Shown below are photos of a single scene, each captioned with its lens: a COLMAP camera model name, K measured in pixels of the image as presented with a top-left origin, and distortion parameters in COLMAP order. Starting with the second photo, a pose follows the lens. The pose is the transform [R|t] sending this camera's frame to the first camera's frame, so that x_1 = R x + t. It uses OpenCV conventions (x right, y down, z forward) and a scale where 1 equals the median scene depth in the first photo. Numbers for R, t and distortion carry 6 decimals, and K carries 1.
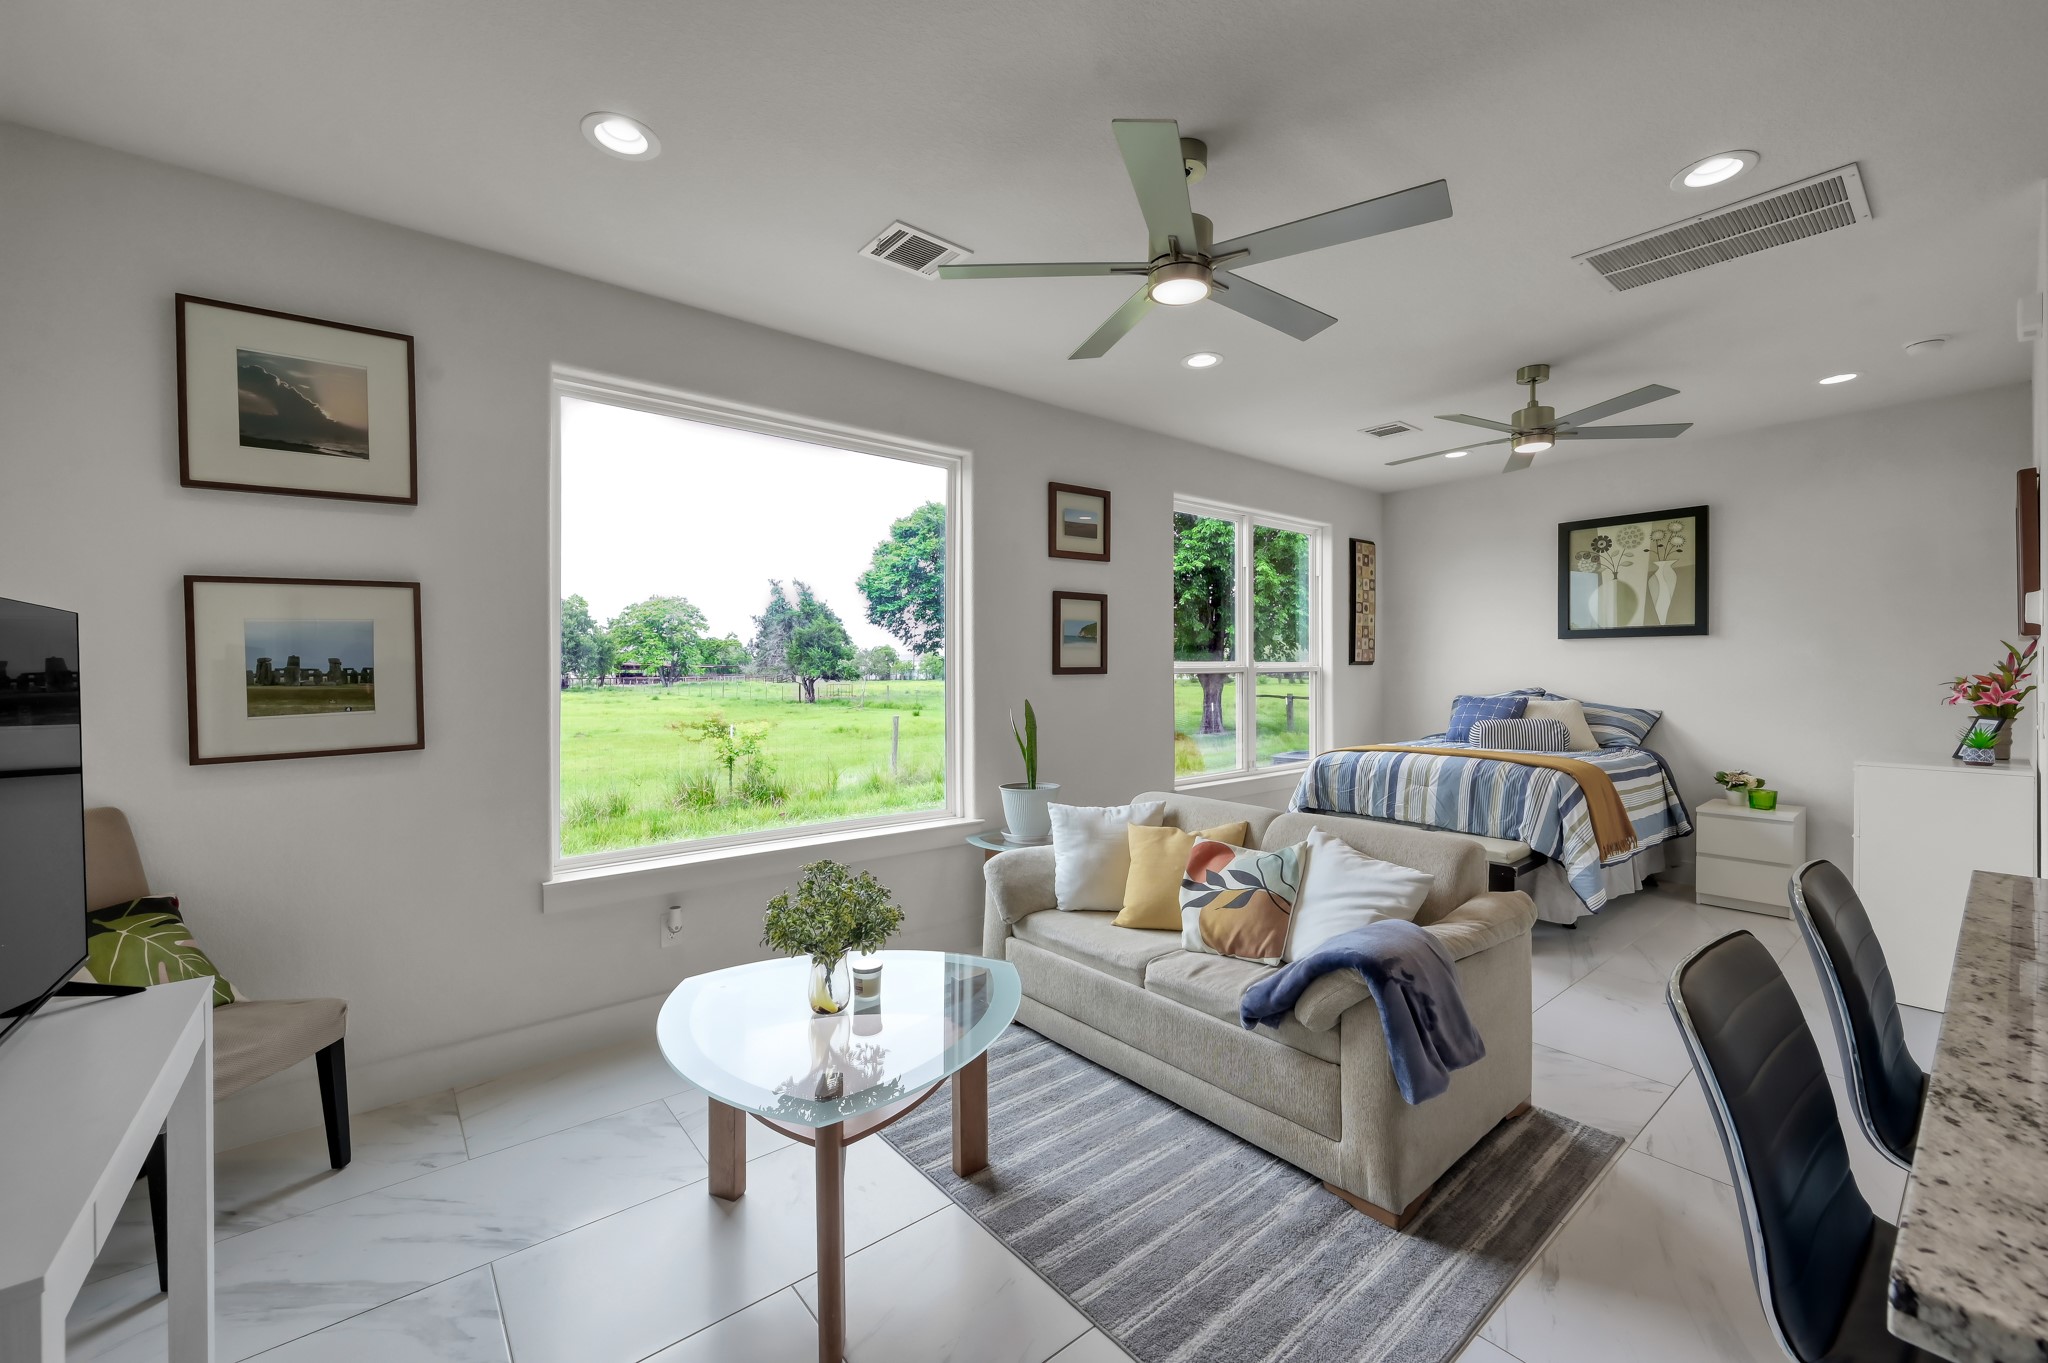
lens RADIAL K [[807.7, 0, 1028.8], [0, 807.7, 677.2], [0, 0, 1]] dist [-0.000884, -0.000435]
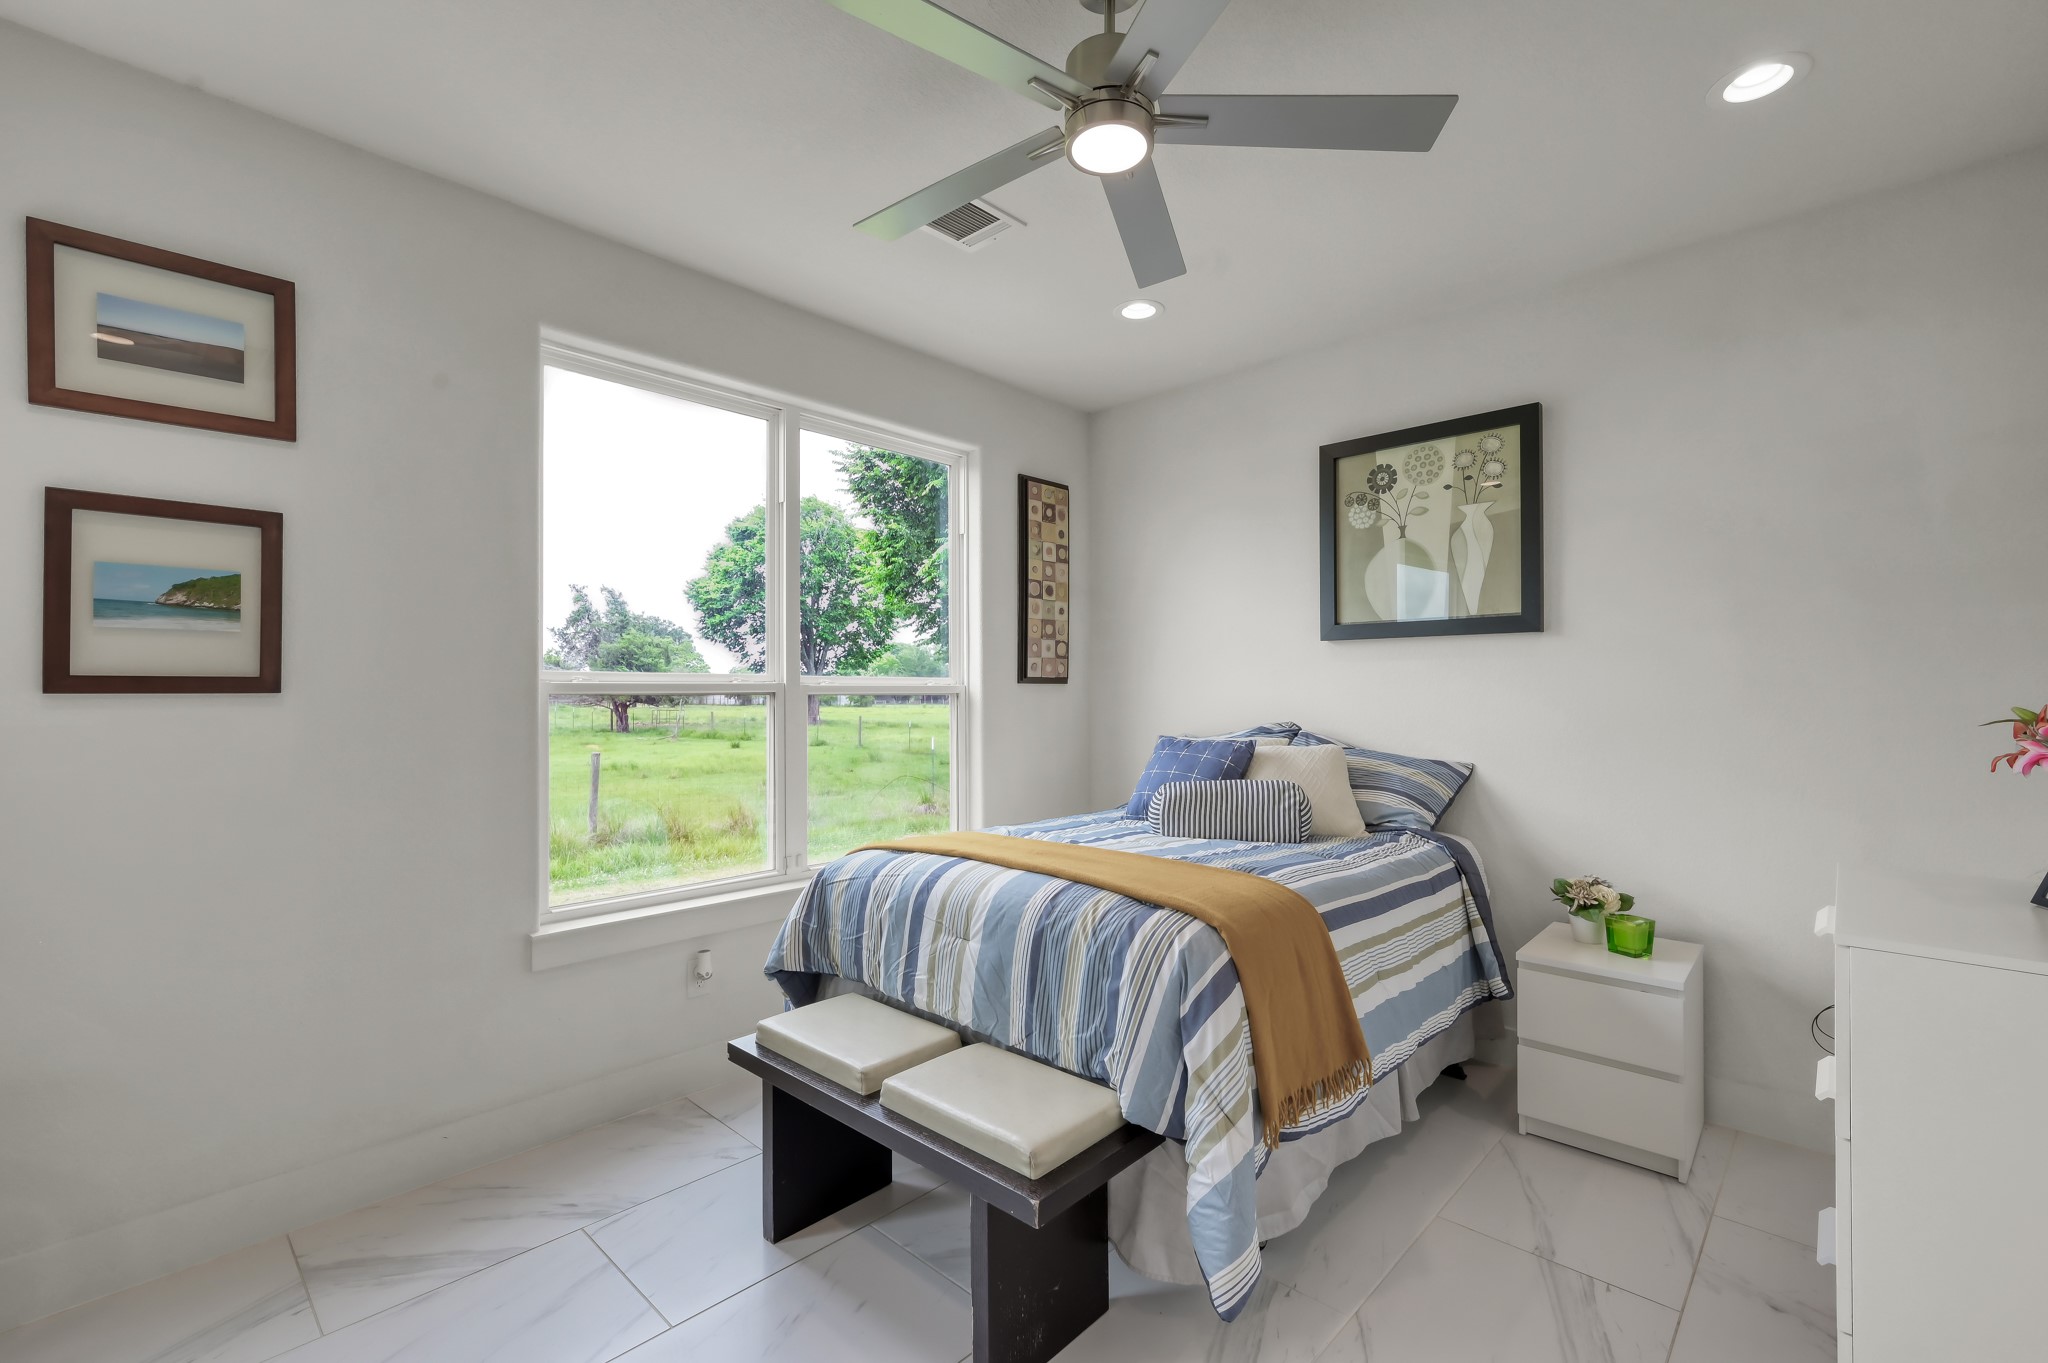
lens RADIAL K [[885.9, 0, 1029.1], [0, 885.9, 683.6], [0, 0, 1]] dist [-0.002060, 0.000953]
pose [[0.991839, 0.007414, 0.127285, 0.404895], [-0.004589, 0.999737, -0.022473, -0.000001], [-0.127418, 0.021705, 0.991612, 0.429608]]
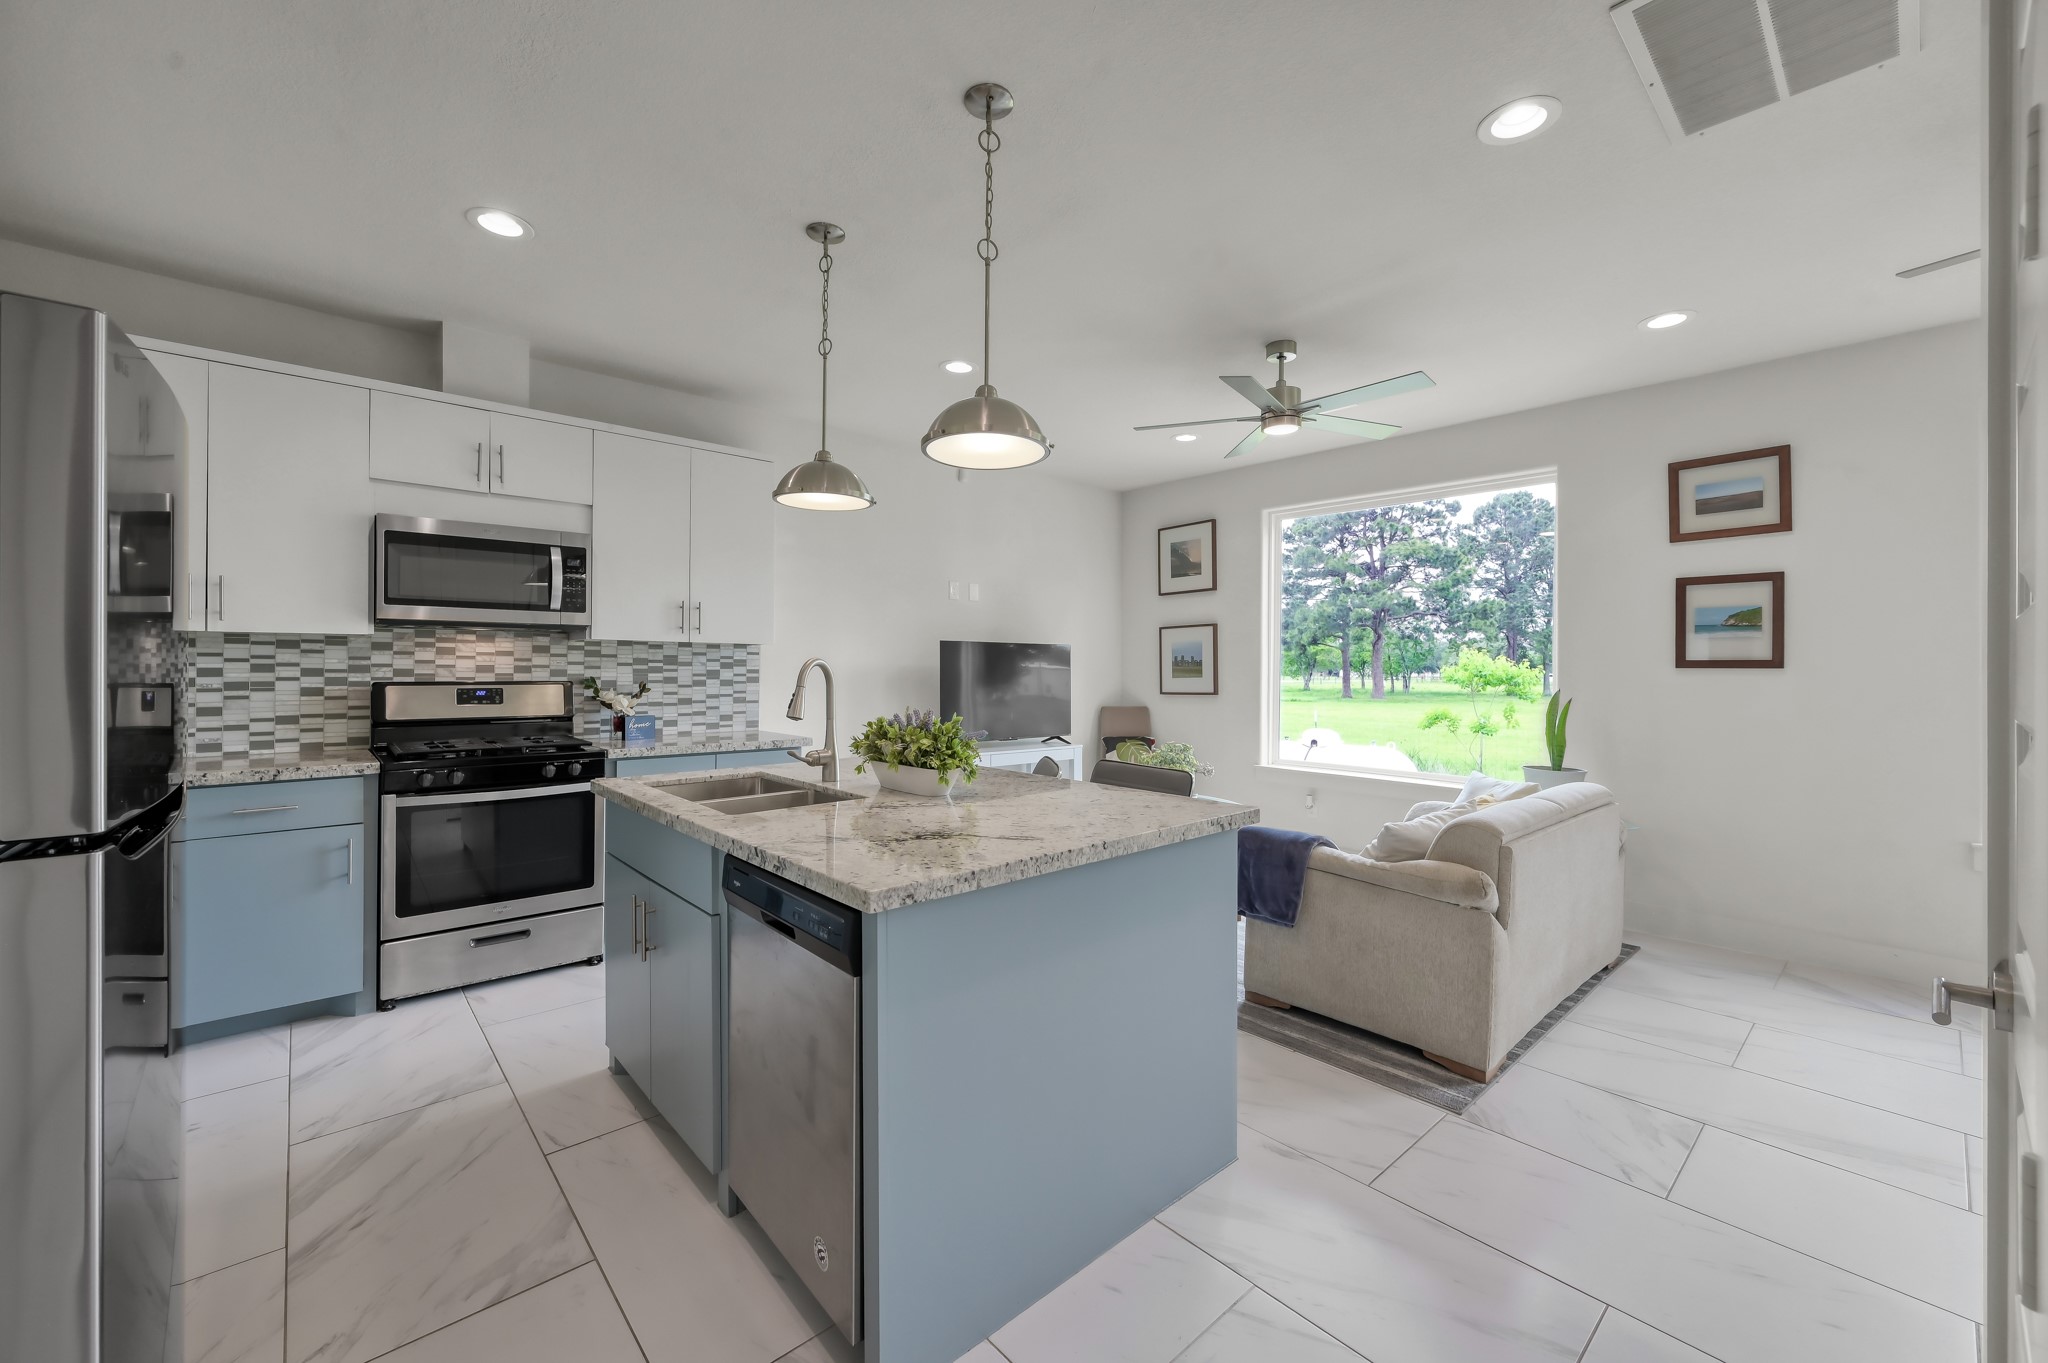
lens RADIAL K [[807.7, 0, 1031.9], [0, 807.7, 667.7], [0, 0, 1]] dist [-0.000884, -0.000435]
pose [[0.054024, 0.009533, -0.998494, 0.800357], [-0.014523, 0.999856, 0.008760, -0.000852], [0.998434, 0.014028, 0.054155, 0.179587]]
